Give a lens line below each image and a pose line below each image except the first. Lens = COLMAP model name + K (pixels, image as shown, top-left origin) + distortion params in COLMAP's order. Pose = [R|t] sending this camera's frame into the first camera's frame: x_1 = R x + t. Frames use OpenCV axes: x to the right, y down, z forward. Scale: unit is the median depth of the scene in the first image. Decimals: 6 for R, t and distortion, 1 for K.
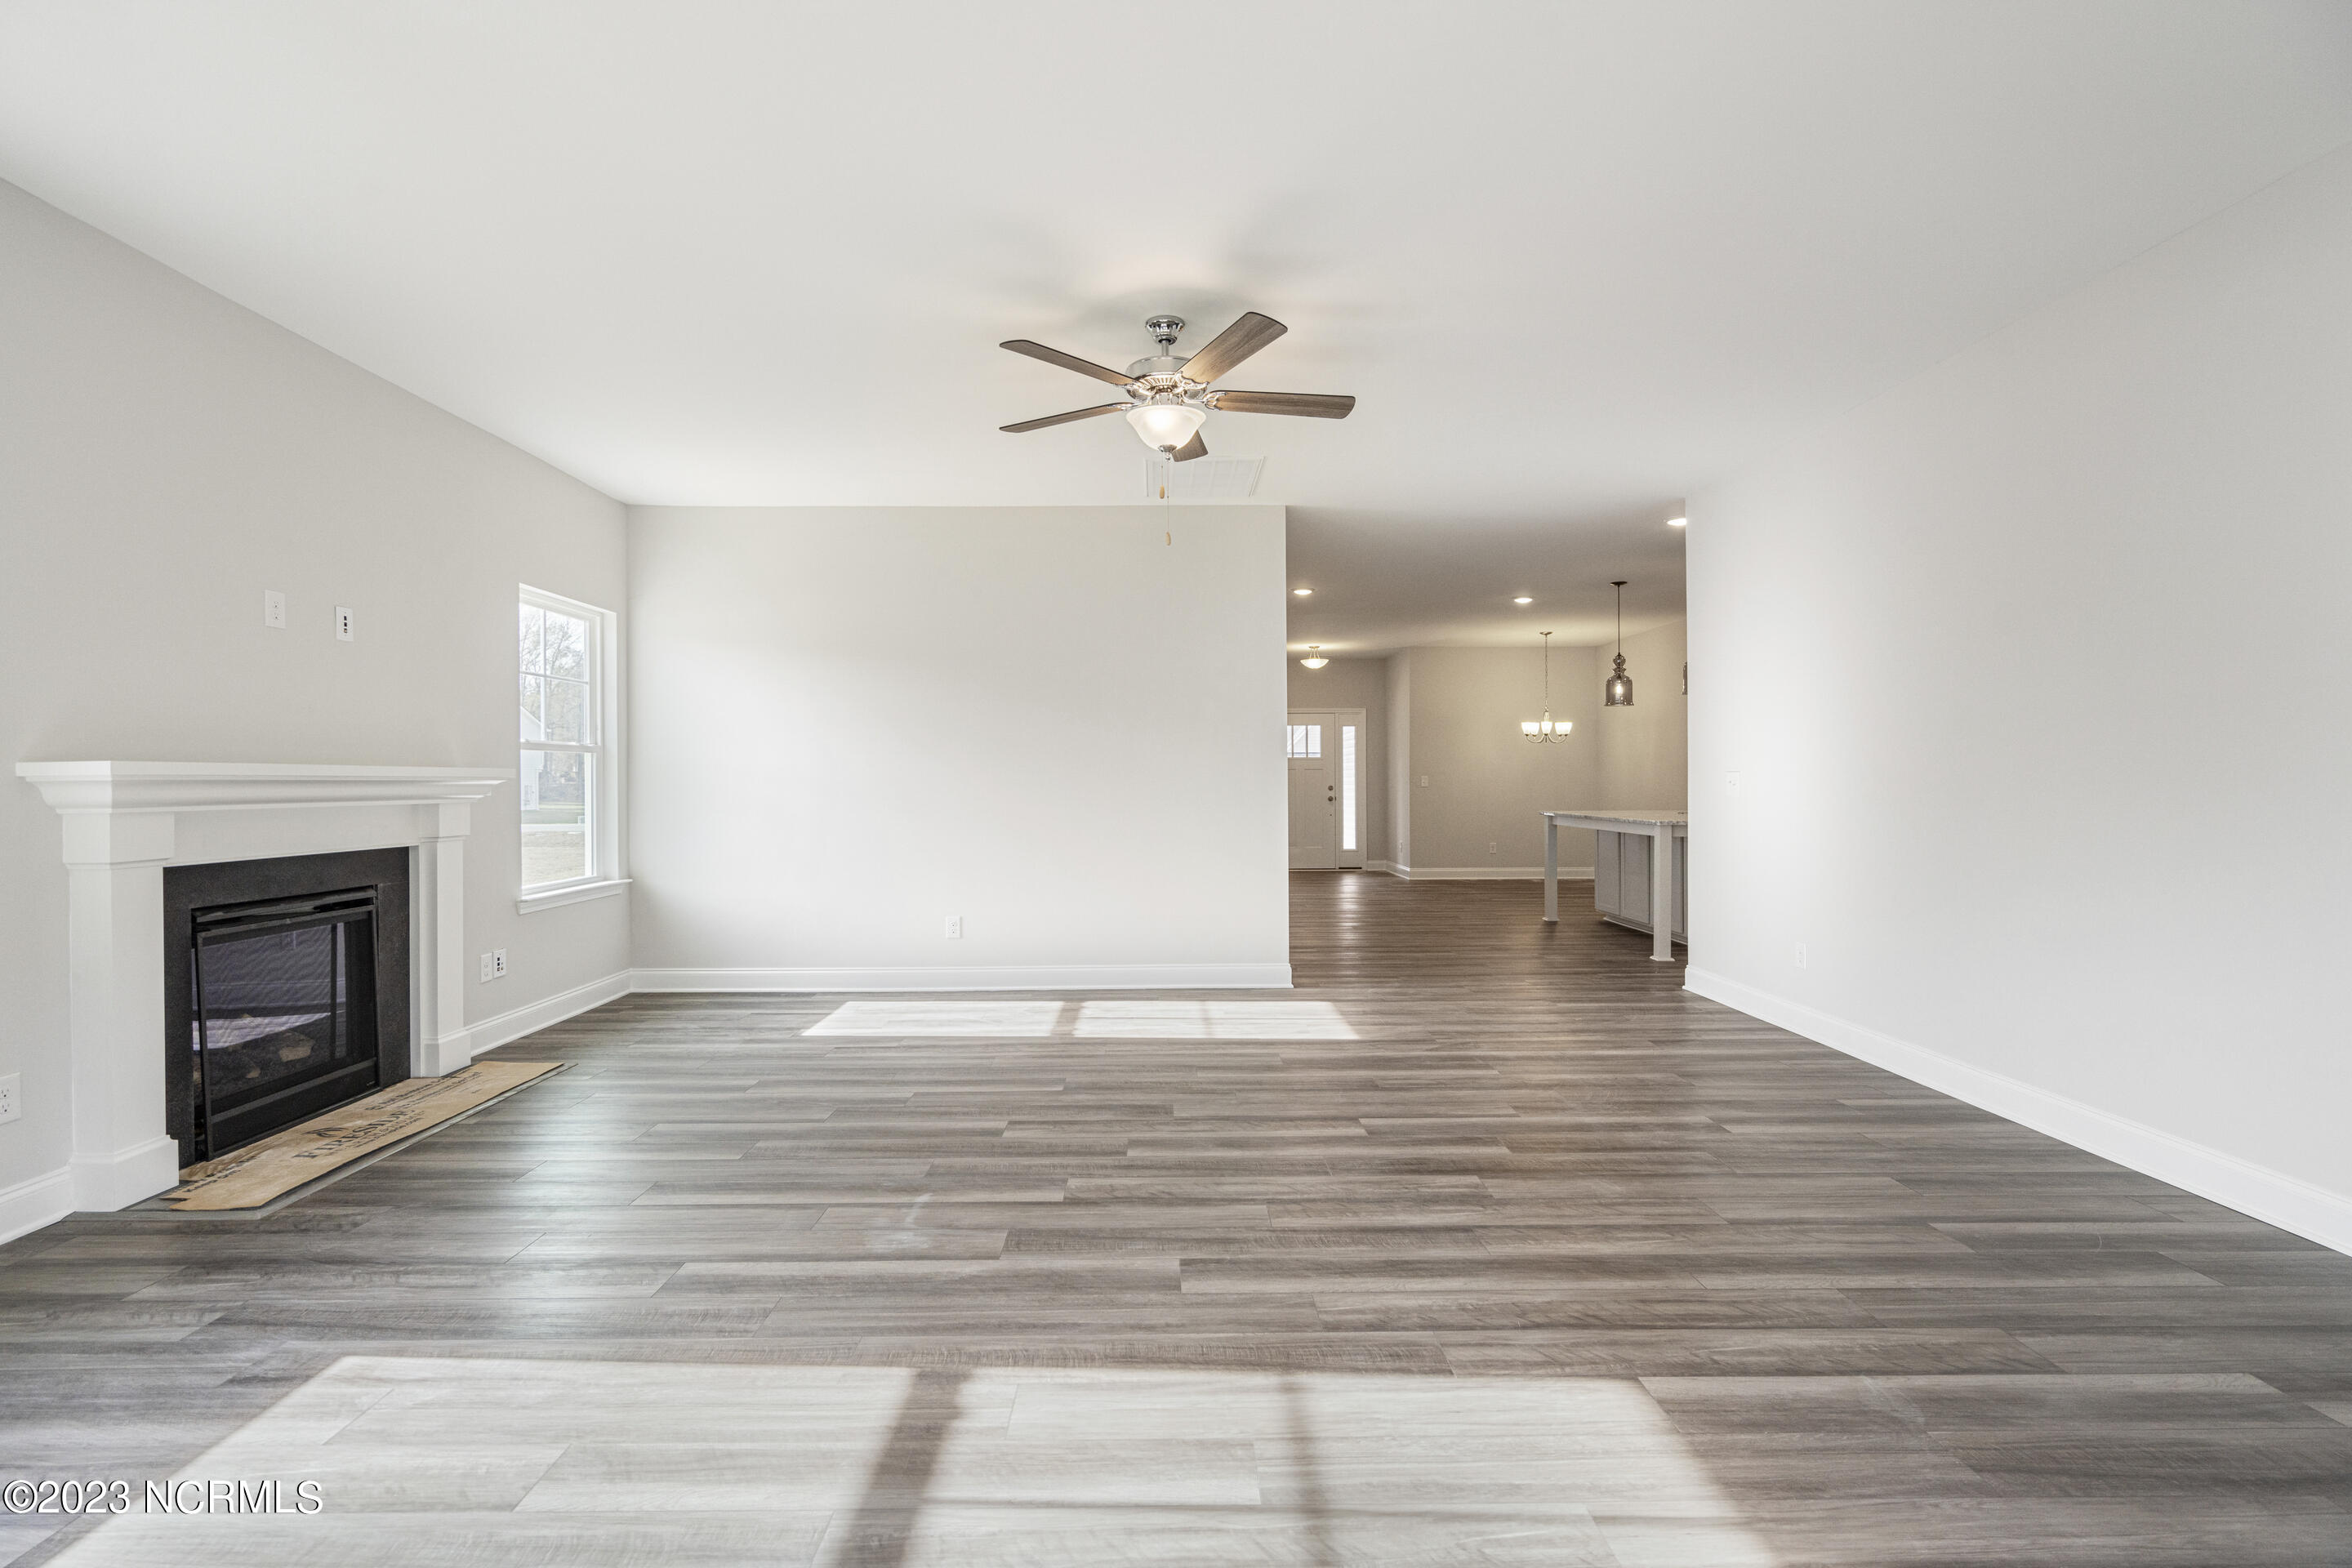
lens RADIAL K [[1061.3, 0, 1165.3], [0, 1061.3, 788.1], [0, 0, 1]] dist [-0.006103, 0.001710]
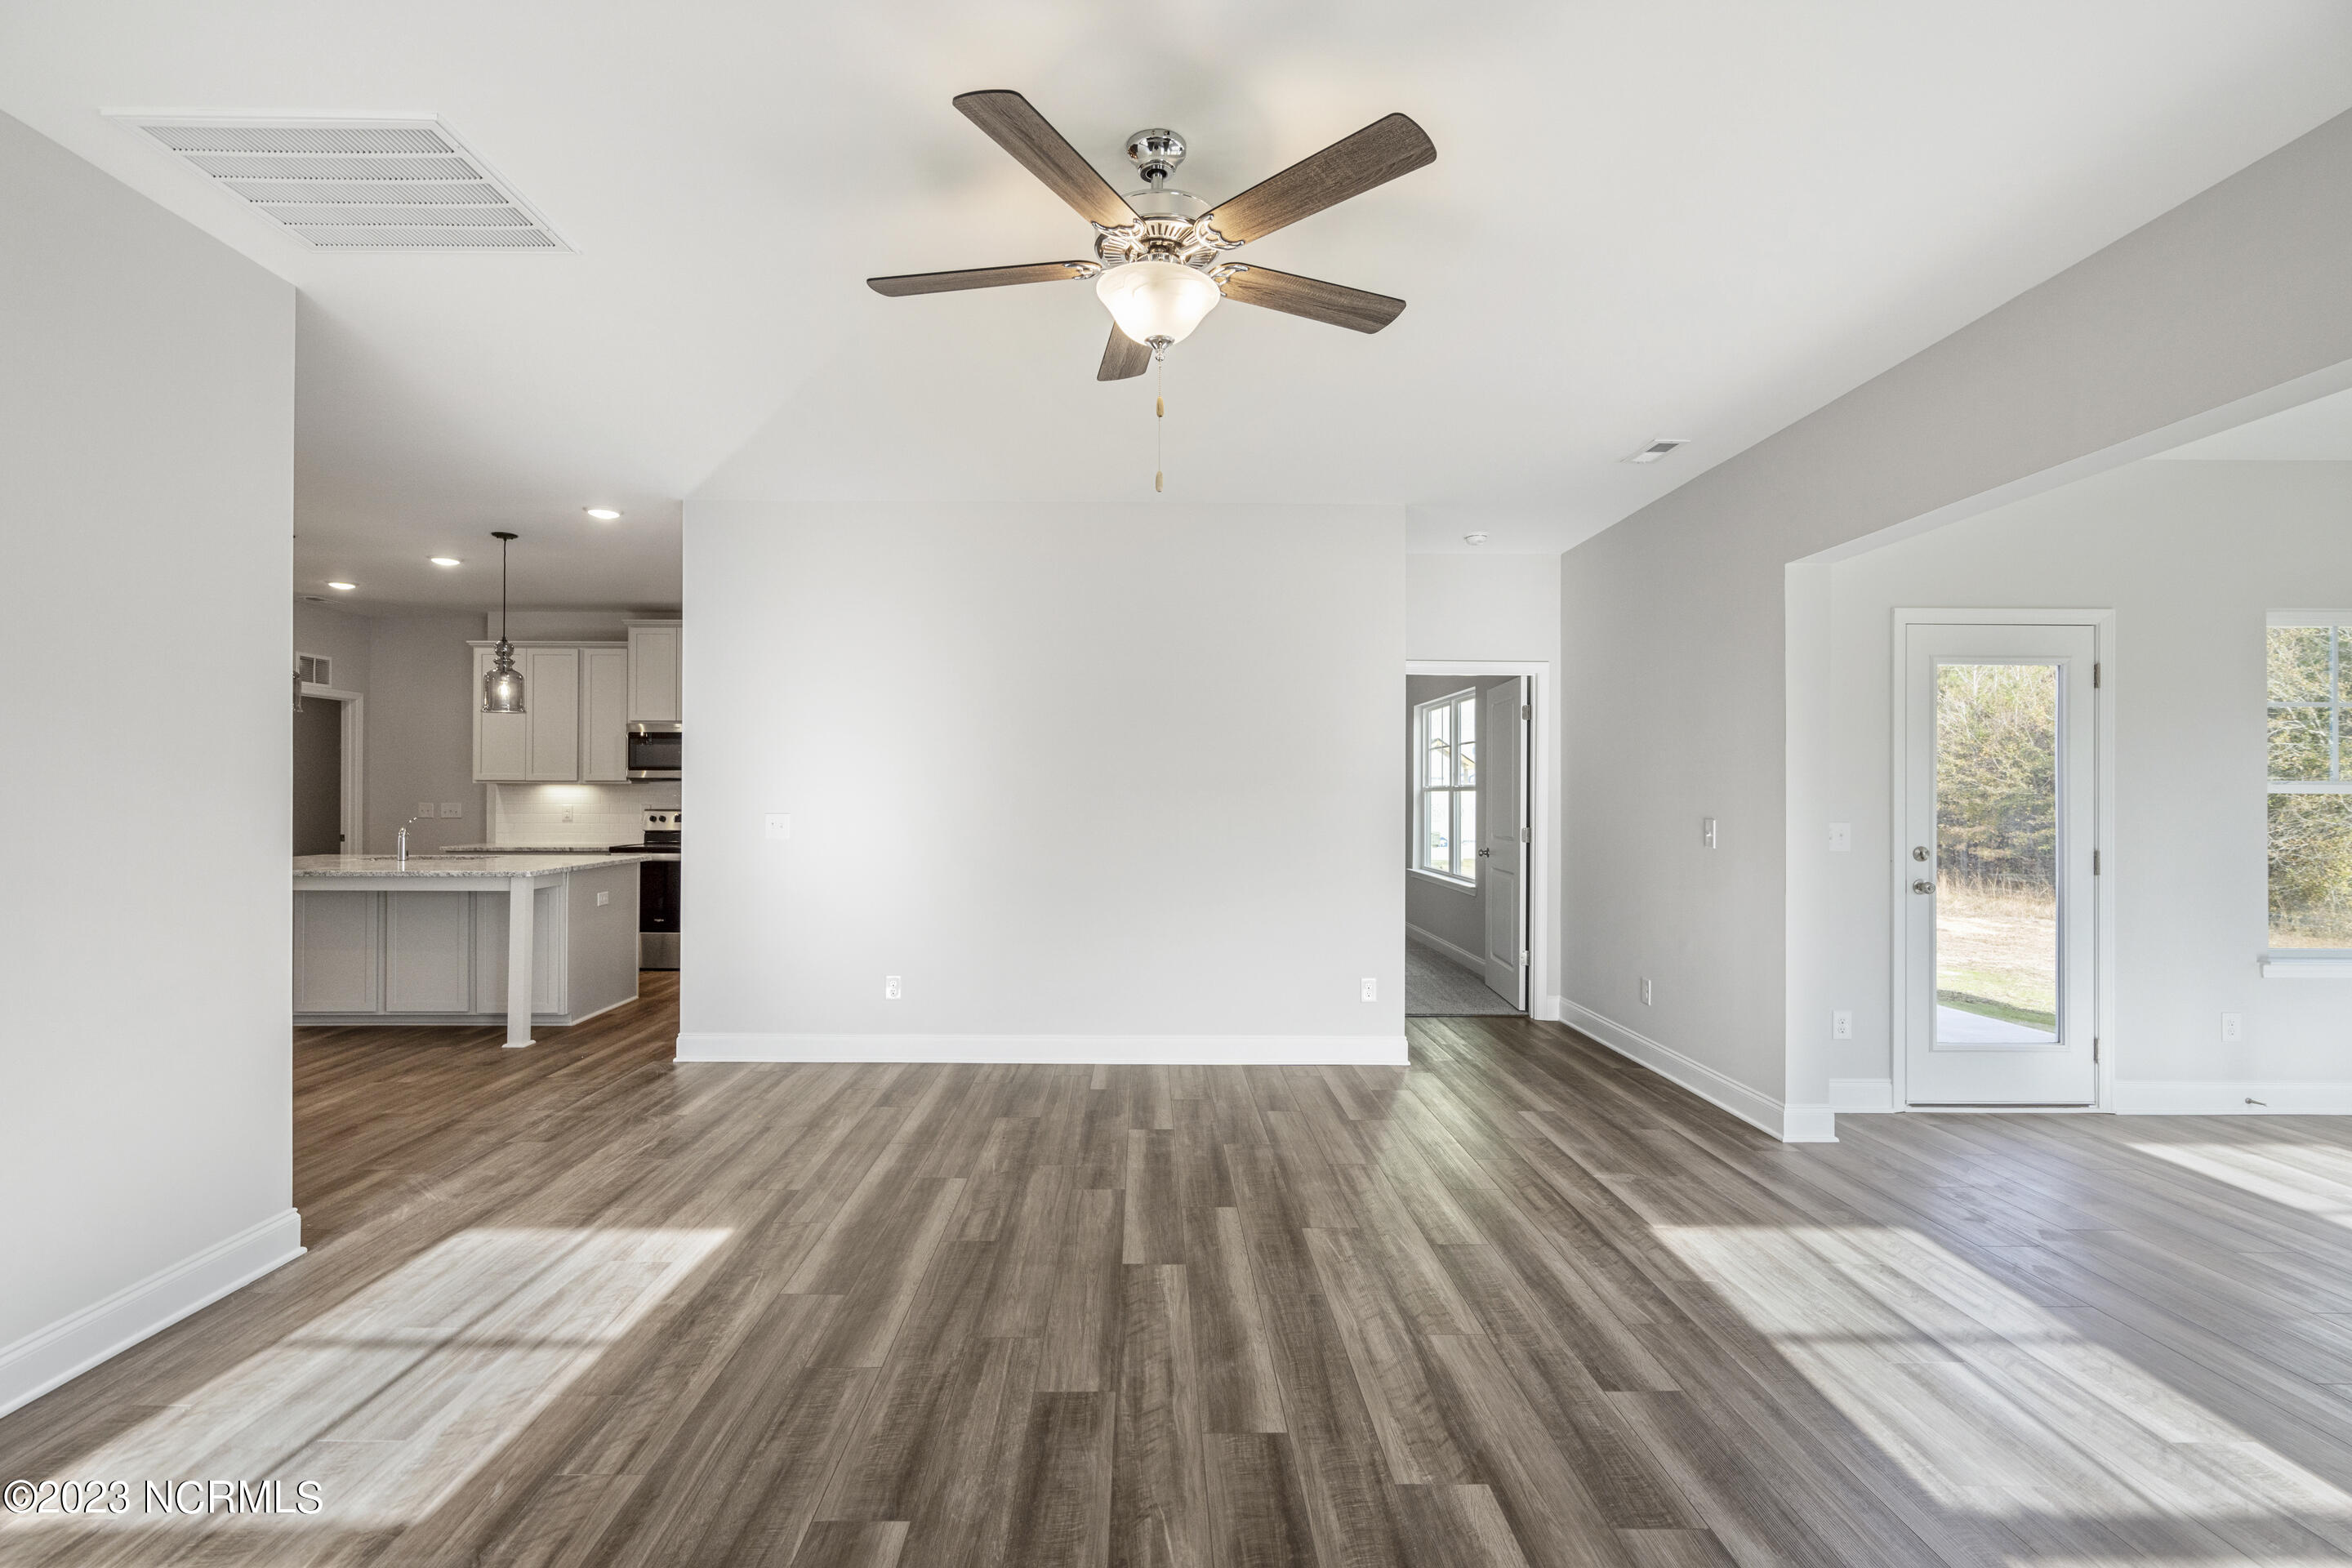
lens RADIAL K [[1061.3, 0, 1162.5], [0, 1061.3, 791.8], [0, 0, 1]] dist [-0.006103, 0.001710]
pose [[-0.001920, 0.009145, 0.999956, -0.680174], [0.003020, 0.999954, -0.009139, -0.042185], [-0.999994, 0.003002, -0.001948, 1.056741]]
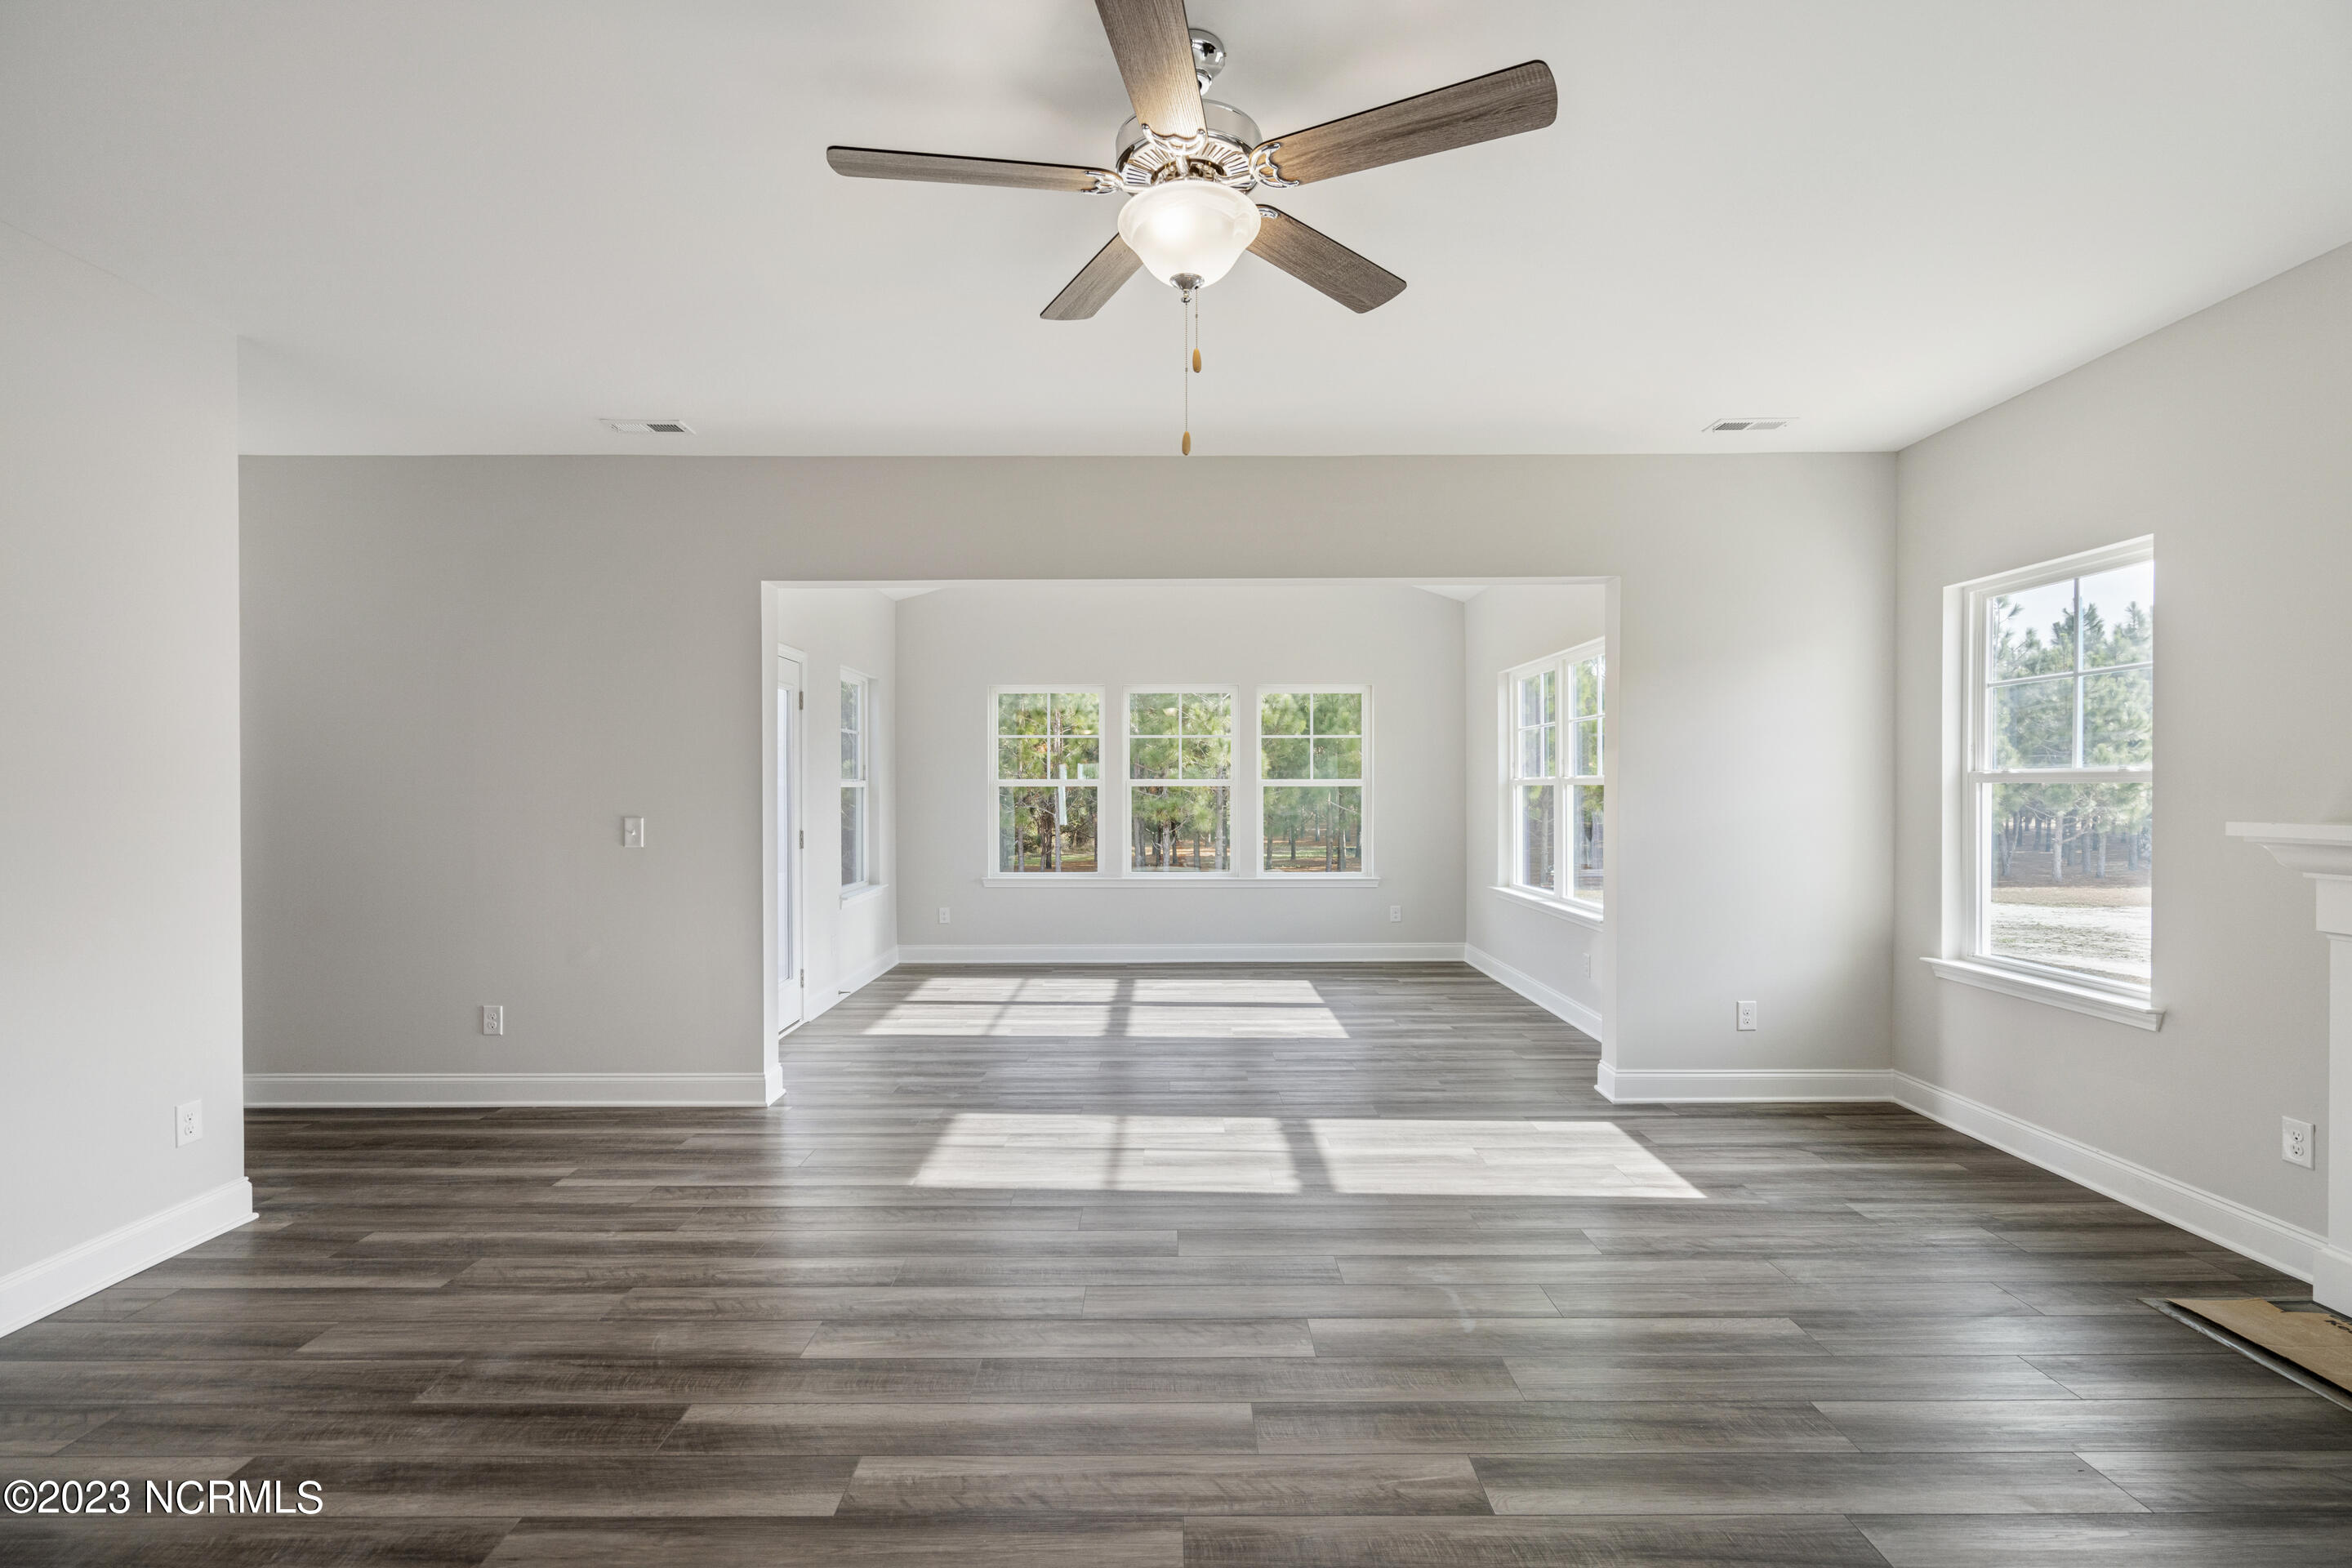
lens RADIAL K [[1061.3, 0, 1151.7], [0, 1061.3, 787.3], [0, 0, 1]] dist [-0.006103, 0.001710]
pose [[-0.999719, 0.007728, 0.022397, 0.009071], [0.007901, 0.999939, 0.007654, -0.058583], [-0.022336, 0.007829, -0.999720, 1.655248]]
